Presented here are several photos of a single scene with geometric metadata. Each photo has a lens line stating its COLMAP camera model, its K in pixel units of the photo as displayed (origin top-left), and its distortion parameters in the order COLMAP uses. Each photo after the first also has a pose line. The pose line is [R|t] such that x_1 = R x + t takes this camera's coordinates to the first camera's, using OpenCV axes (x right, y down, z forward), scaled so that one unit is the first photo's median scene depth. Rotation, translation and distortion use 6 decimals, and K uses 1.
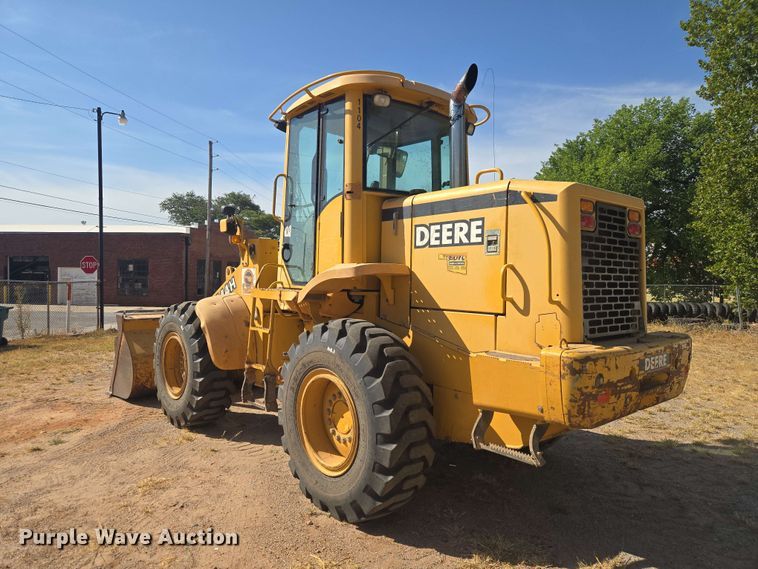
lens RADIAL K [[507.0, 0, 374.8], [0, 507.0, 288.8], [0, 0, 1]] dist [0.066710, -0.066497]
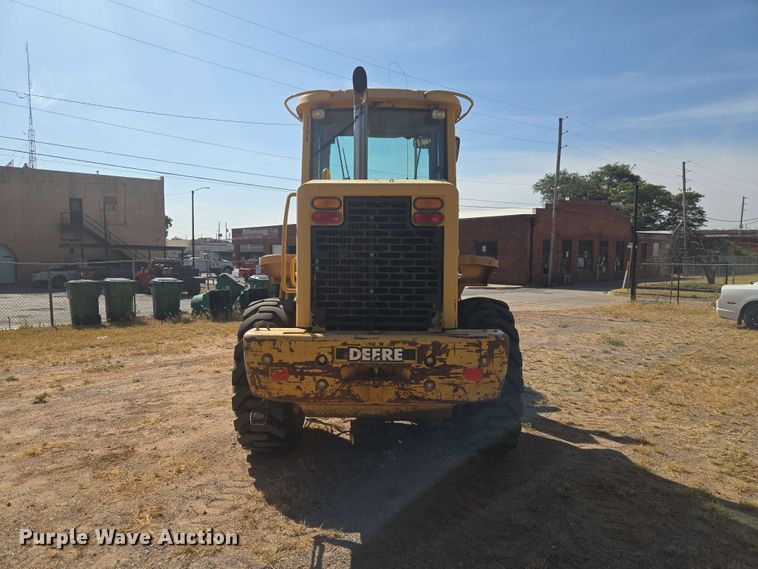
lens RADIAL K [[507.0, 0, 374.8], [0, 507.0, 288.8], [0, 0, 1]] dist [0.066710, -0.066497]
pose [[0.741399, 0.036773, -0.670056, 0.937353], [-0.008632, 0.998937, 0.045271, -0.022624], [0.671009, -0.027780, 0.740928, 0.215002]]
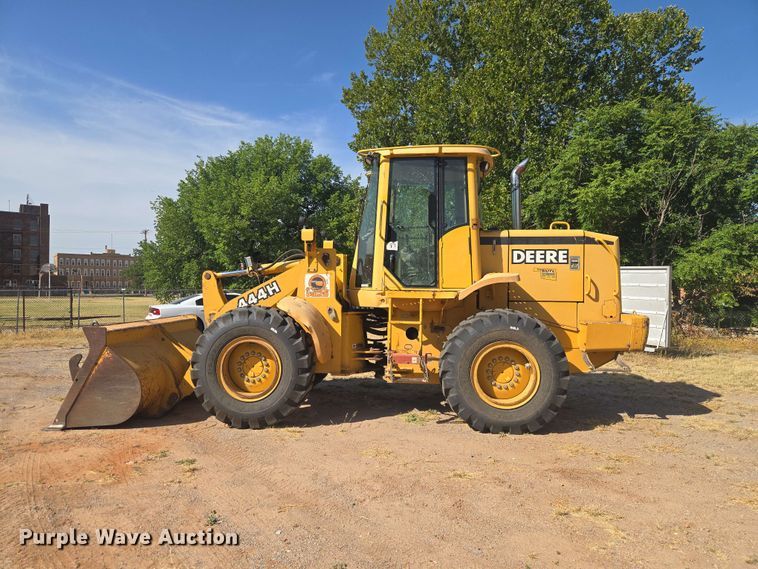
lens RADIAL K [[507.0, 0, 374.8], [0, 507.0, 288.8], [0, 0, 1]] dist [0.066710, -0.066497]
pose [[0.716393, -0.004719, 0.697681, -1.334219], [0.014086, 0.999871, -0.007700, 0.004754], [-0.697555, 0.015344, 0.716367, 0.151893]]
